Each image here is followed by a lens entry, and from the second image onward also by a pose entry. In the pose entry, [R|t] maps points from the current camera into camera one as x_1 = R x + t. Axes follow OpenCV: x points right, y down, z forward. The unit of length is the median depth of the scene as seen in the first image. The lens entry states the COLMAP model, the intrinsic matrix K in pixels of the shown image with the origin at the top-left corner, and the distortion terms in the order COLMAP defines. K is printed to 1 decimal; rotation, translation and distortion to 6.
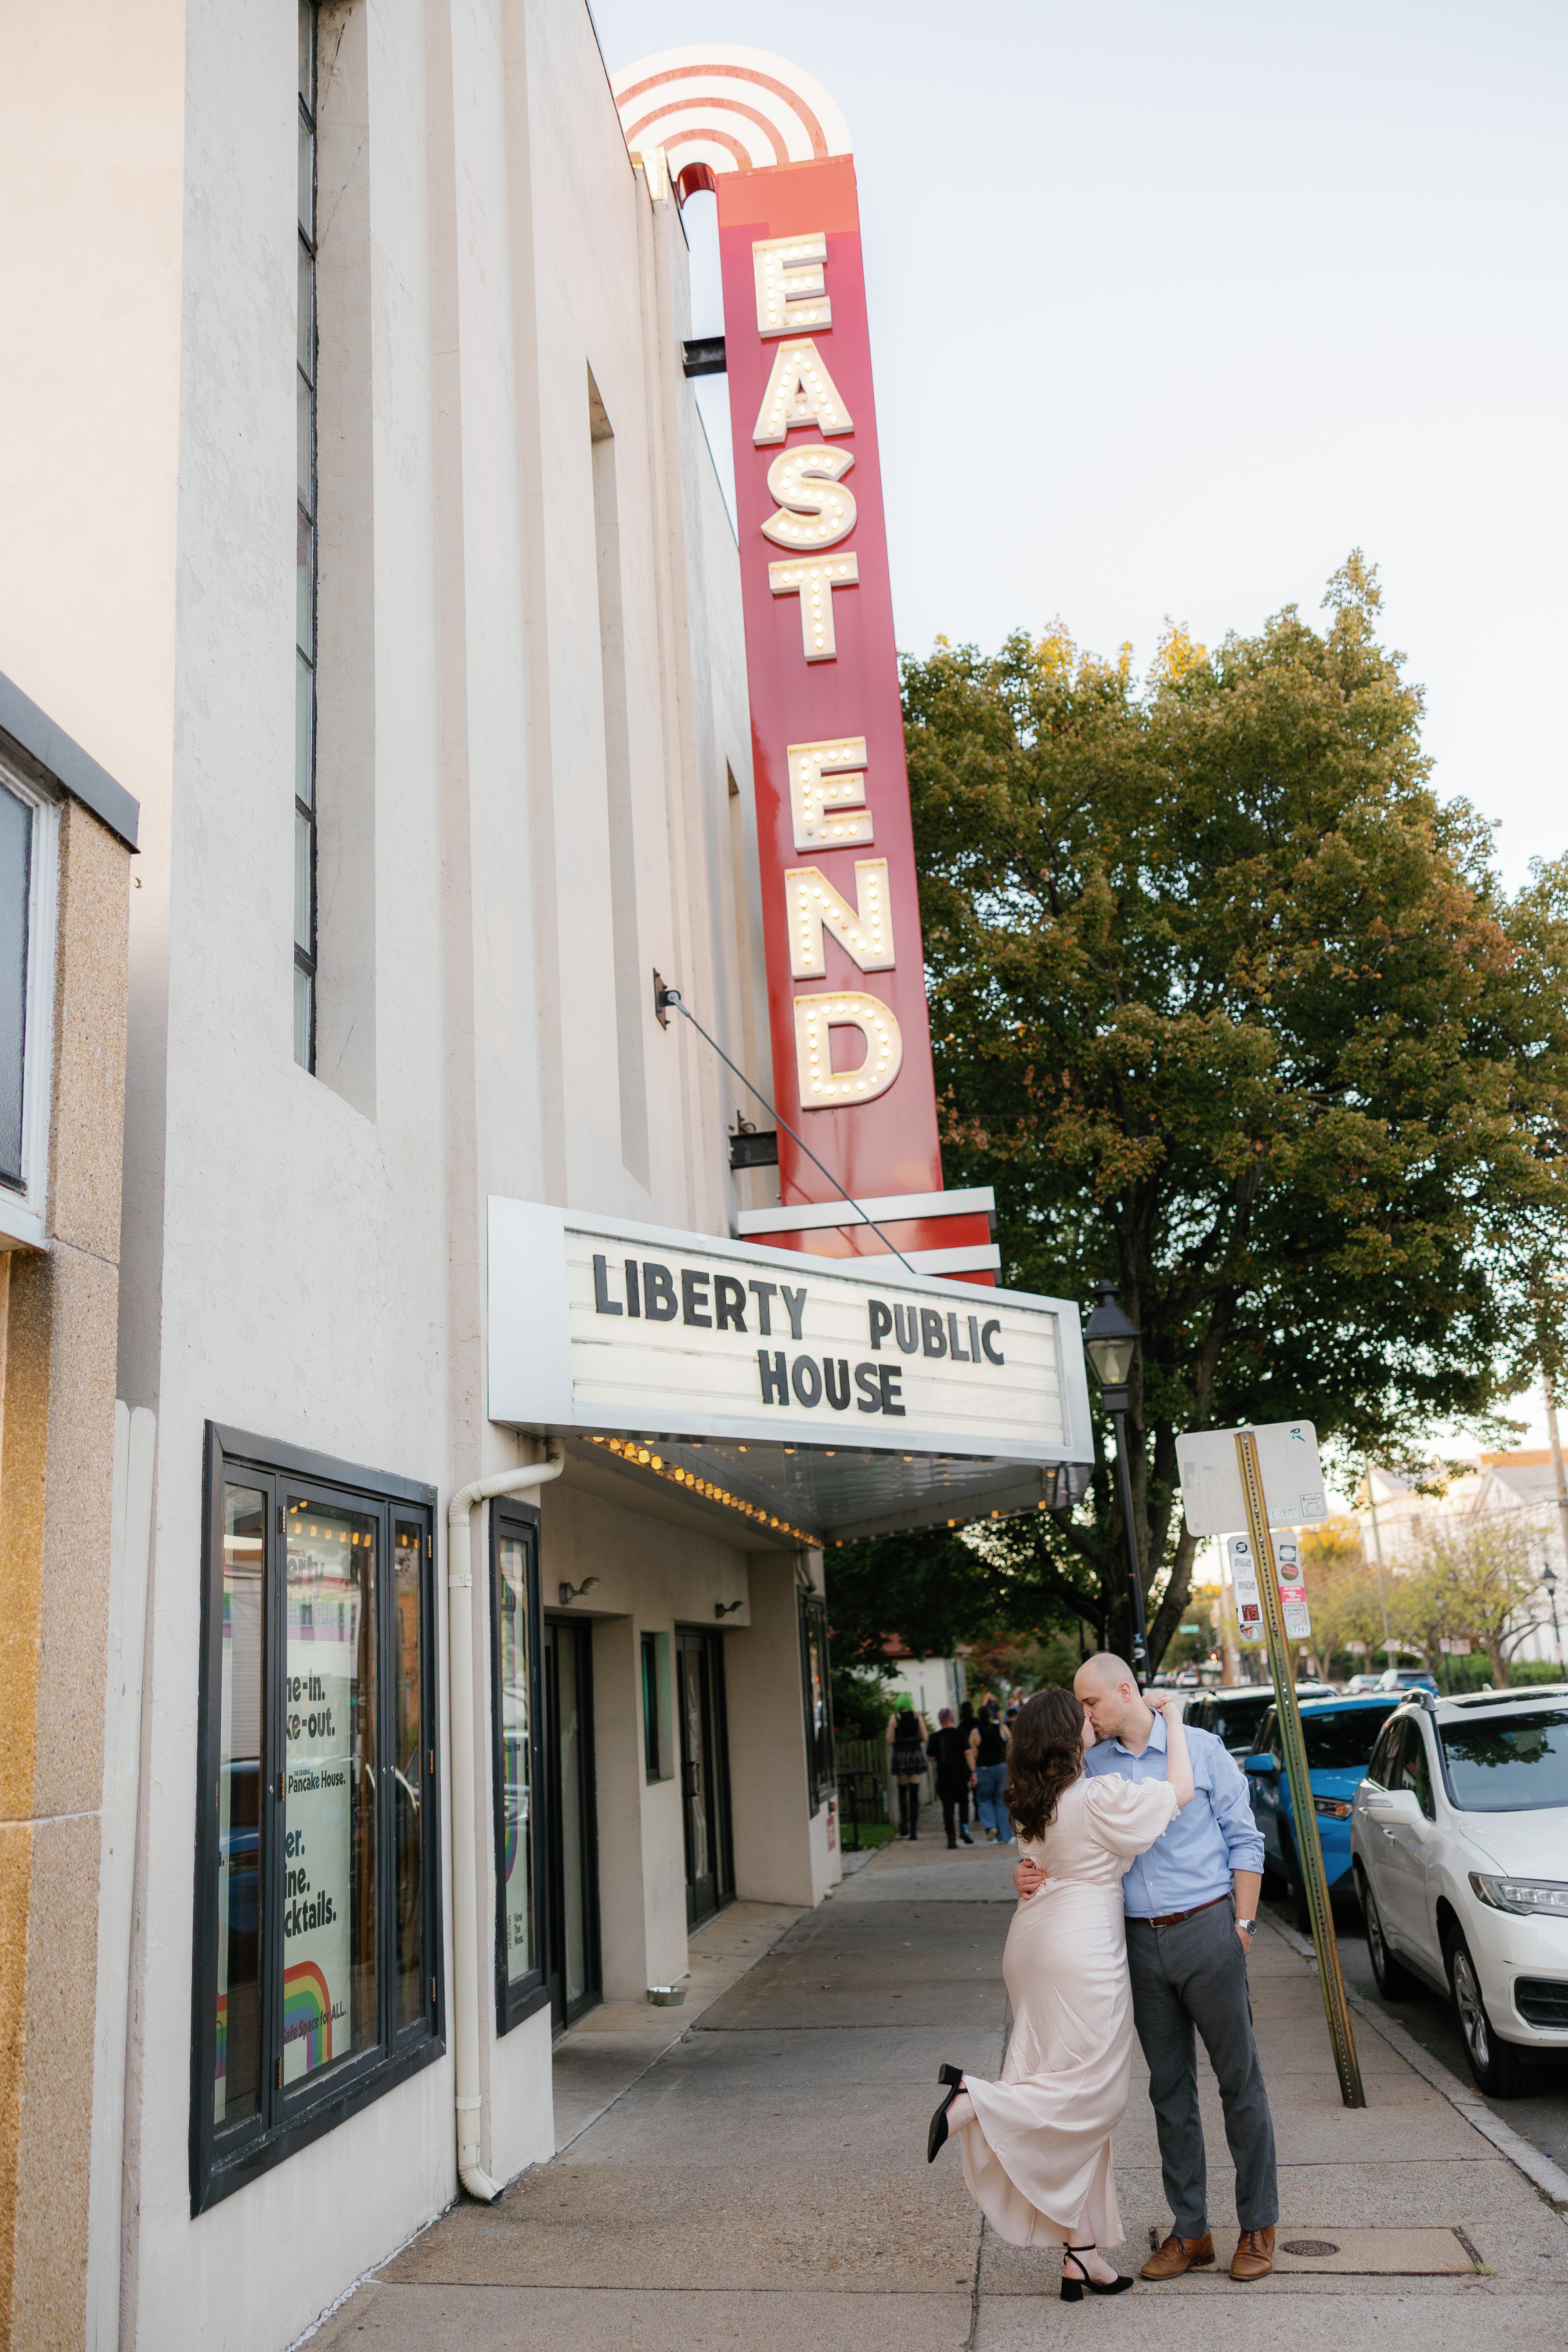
lens RADIAL K [[1830.0, 0, 774.2], [0, 1830.0, 1176.3], [0, 0, 1]] dist [0.005070, 0.010173]
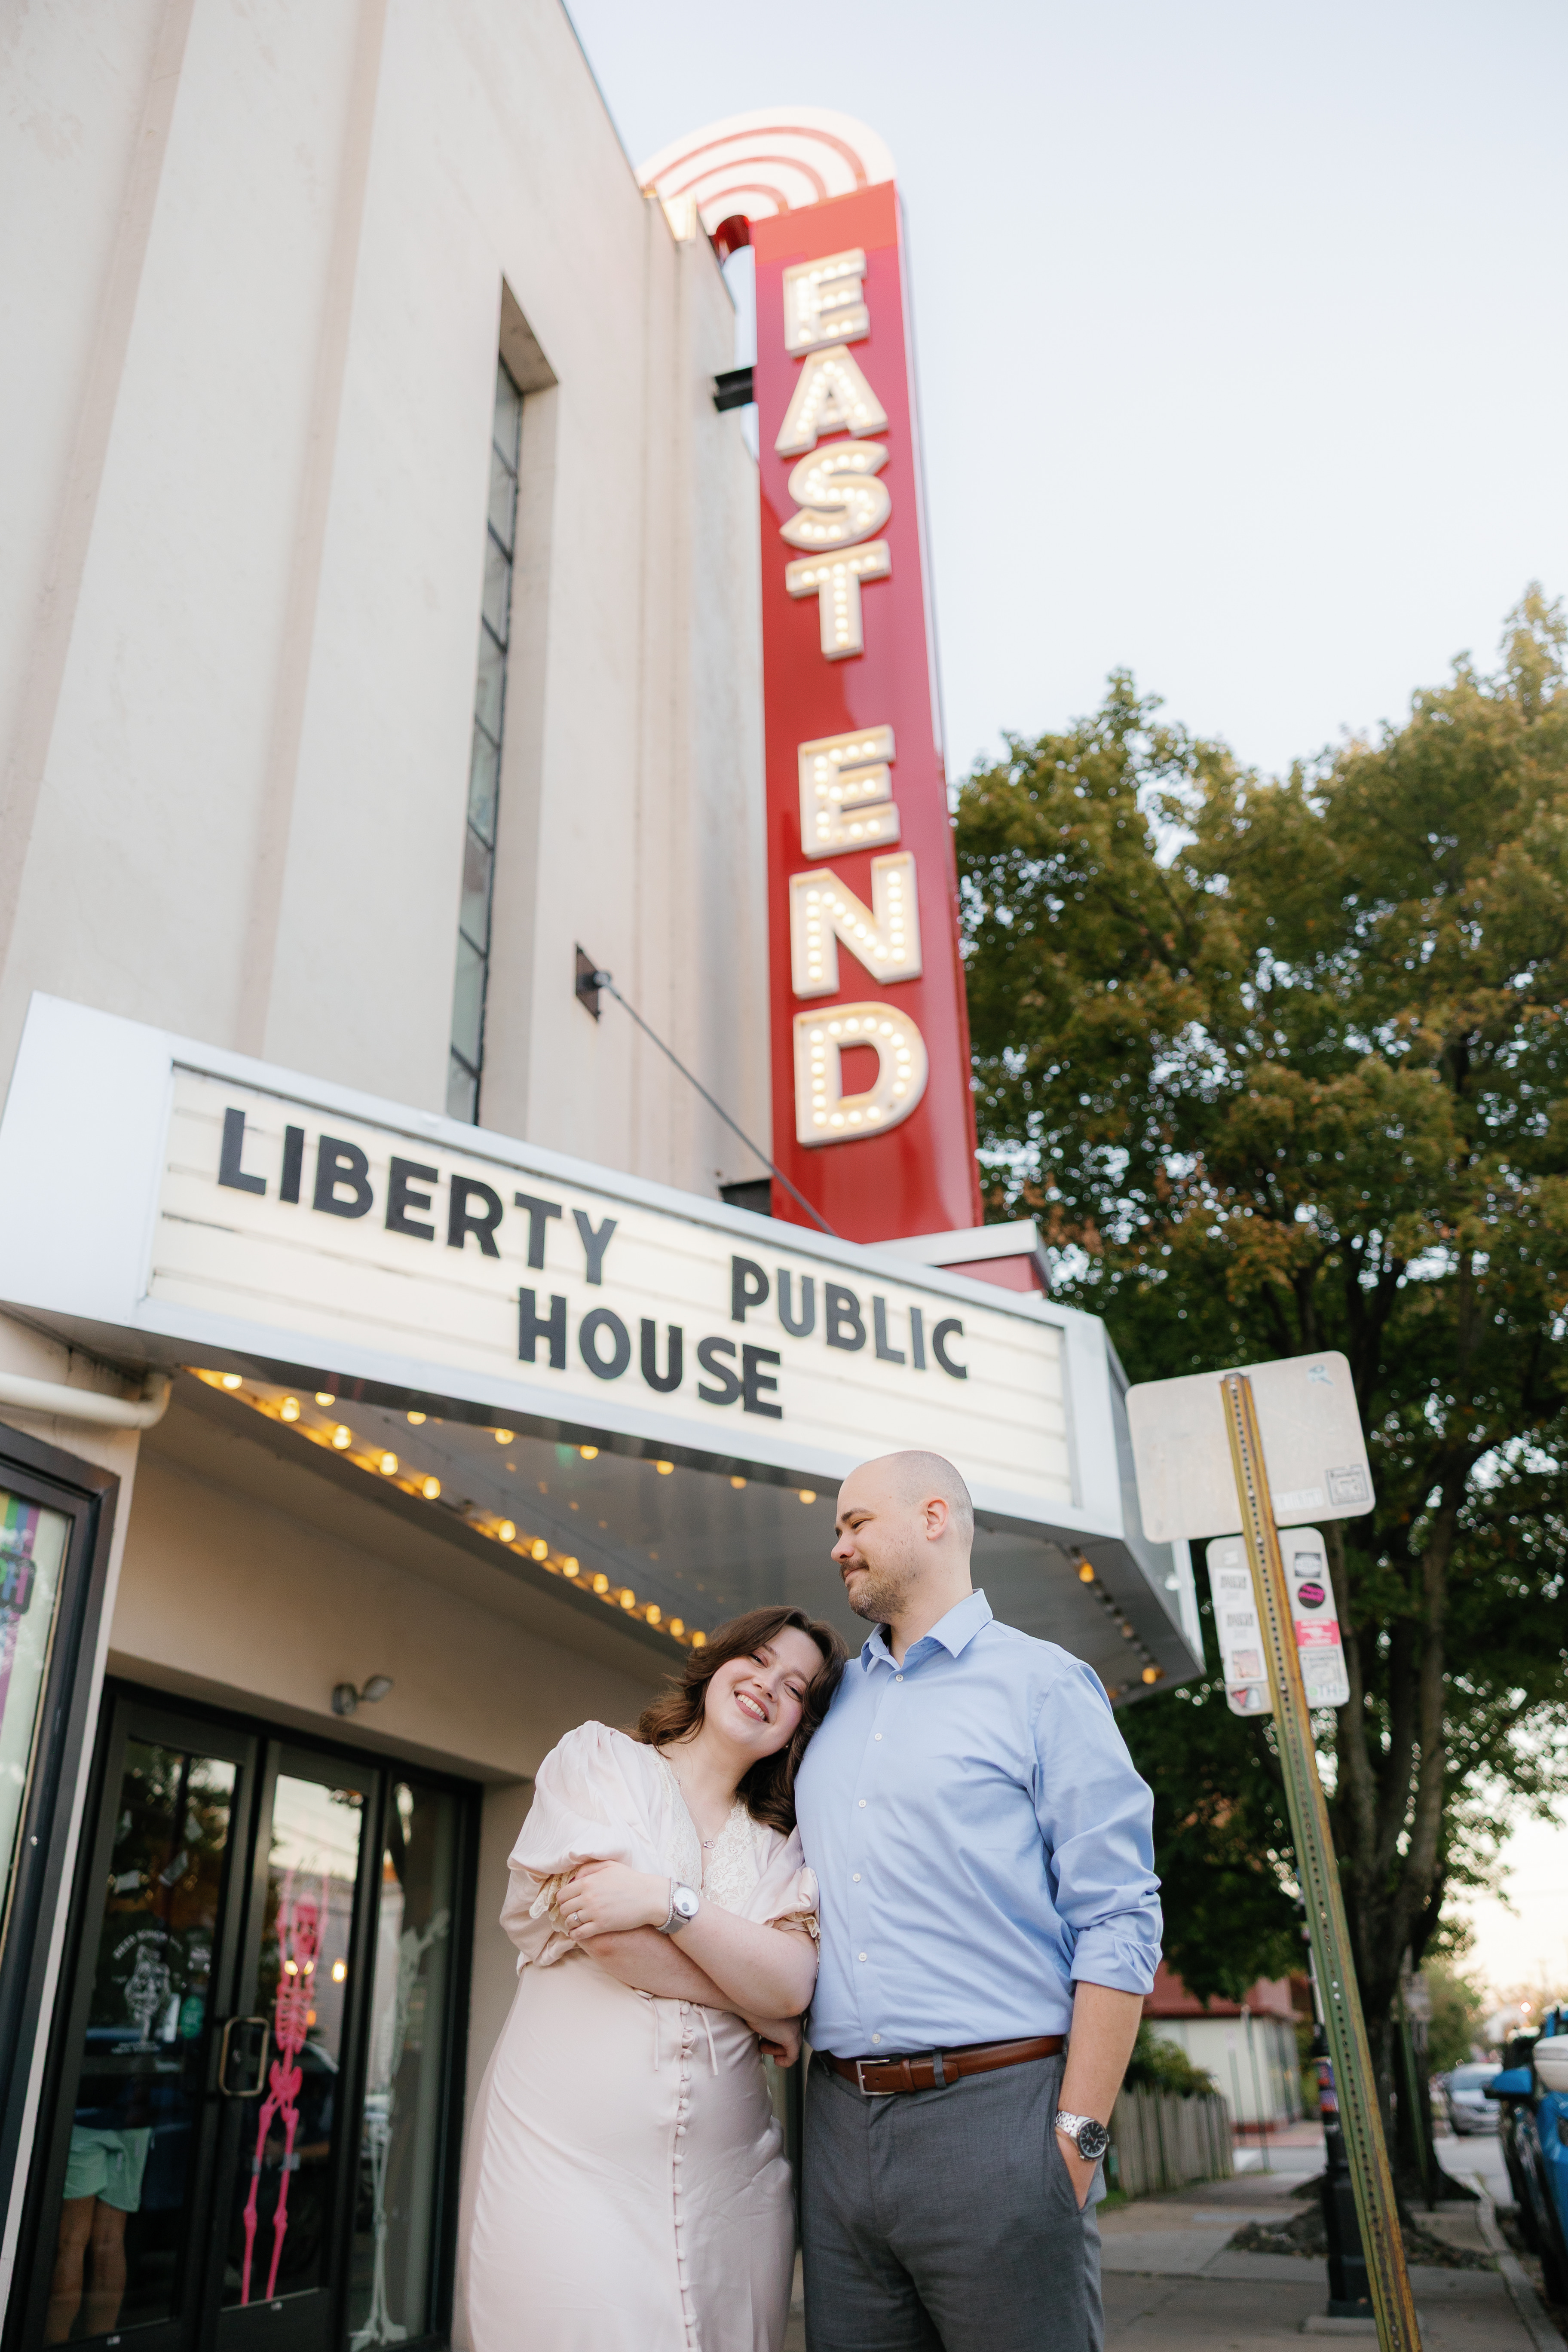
lens RADIAL K [[1780.5, 0, 781.6], [0, 1780.5, 1175.9], [0, 0, 1]] dist [-0.007153, -0.001544]
pose [[0.984607, -0.037410, -0.170732, 0.180098], [0.004484, 0.981910, -0.189295, 0.160101], [0.174725, 0.185616, 0.966963, 0.322327]]
